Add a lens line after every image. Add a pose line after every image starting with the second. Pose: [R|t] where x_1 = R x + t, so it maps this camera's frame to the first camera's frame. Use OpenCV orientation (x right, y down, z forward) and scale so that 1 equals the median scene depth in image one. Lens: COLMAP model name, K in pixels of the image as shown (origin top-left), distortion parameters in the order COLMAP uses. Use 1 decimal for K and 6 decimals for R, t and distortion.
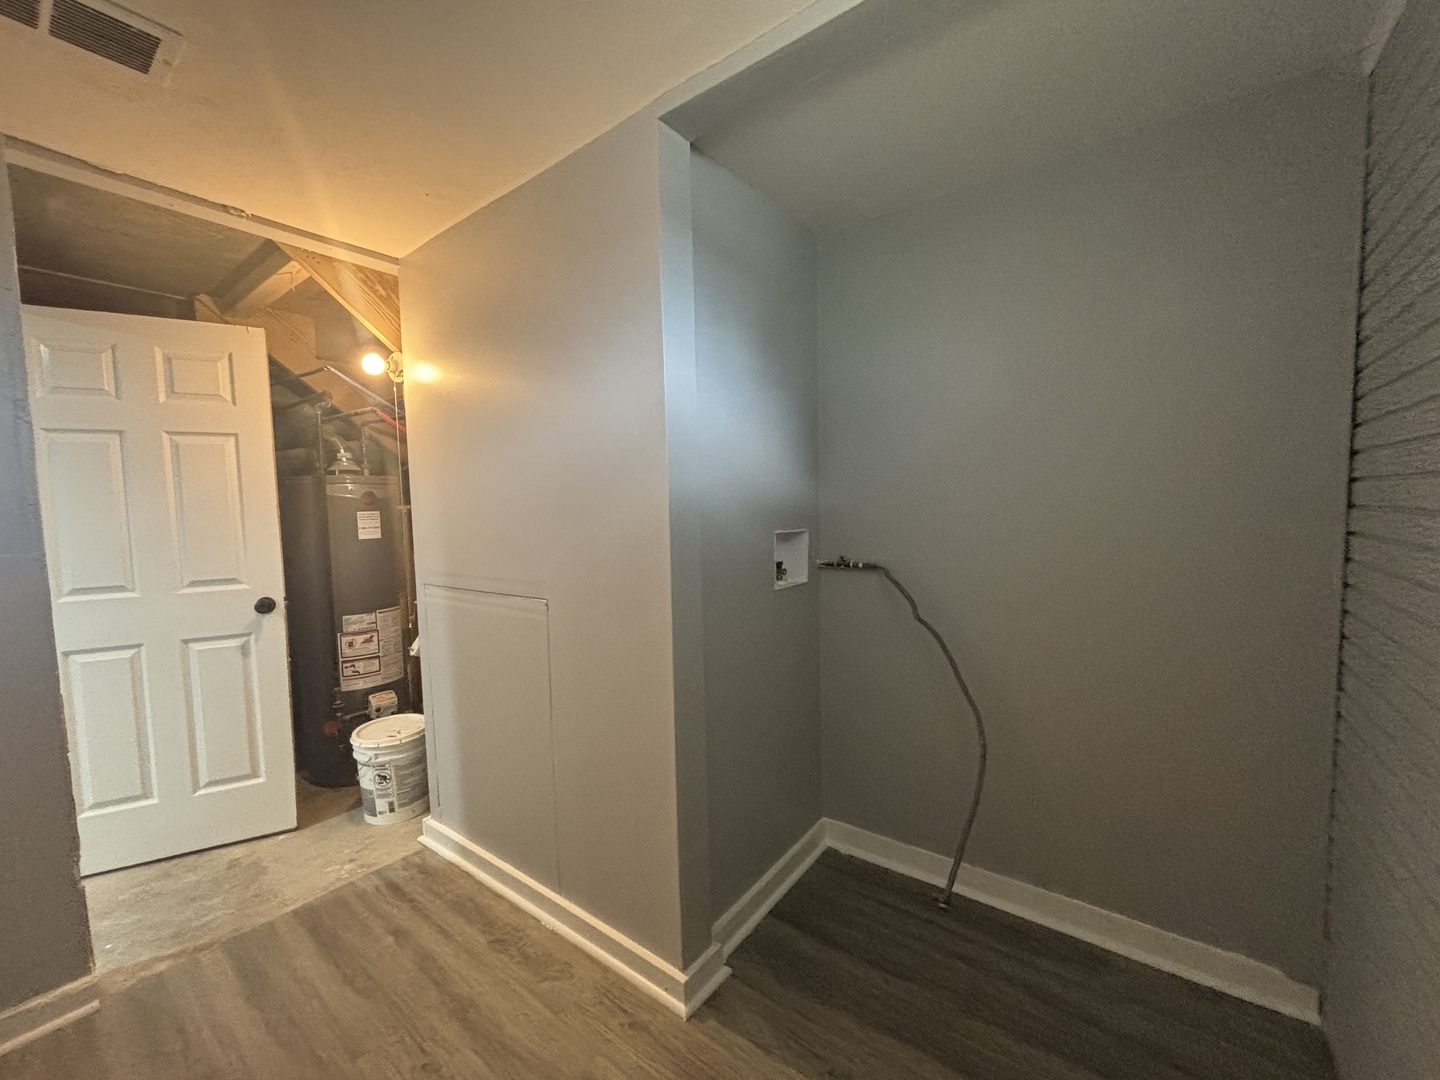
lens RADIAL K [[580.2, 0, 720.2], [0, 580.2, 538.9], [0, 0, 1]] dist [0.008797, 0.000528]
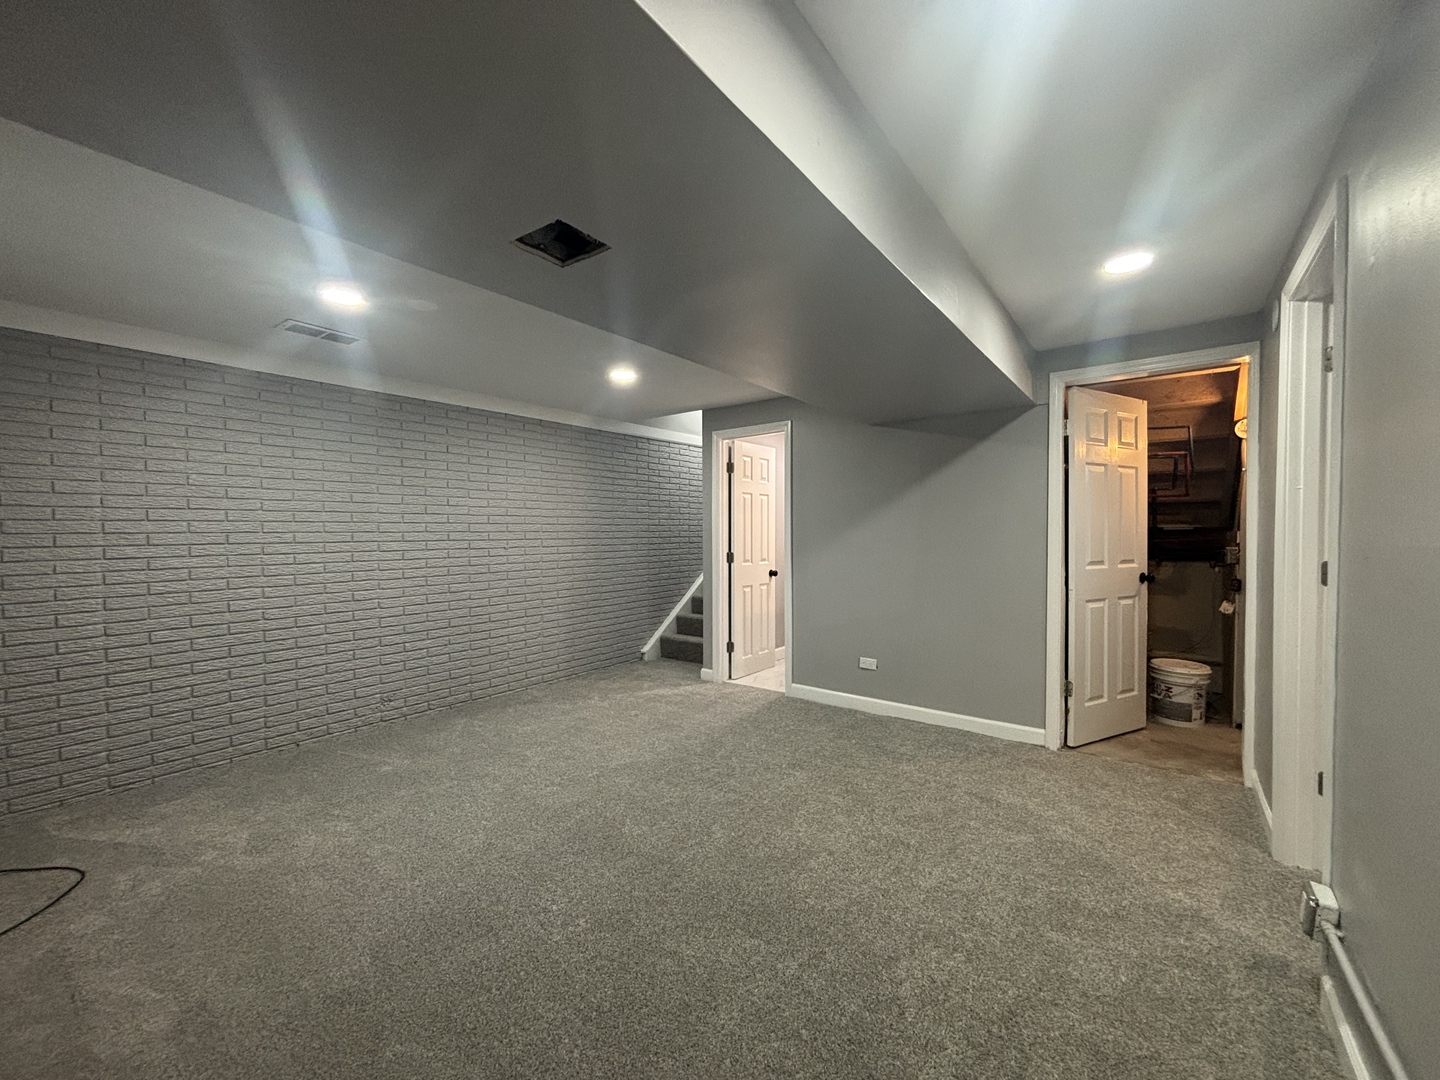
lens RADIAL K [[580.2, 0, 730.0], [0, 580.2, 536.6], [0, 0, 1]] dist [0.008797, 0.000528]
pose [[0.999796, 0.019620, 0.004871, -1.842198], [-0.019360, 0.998634, -0.048530, 0.098662], [-0.005816, 0.048426, 0.998810, -0.529641]]
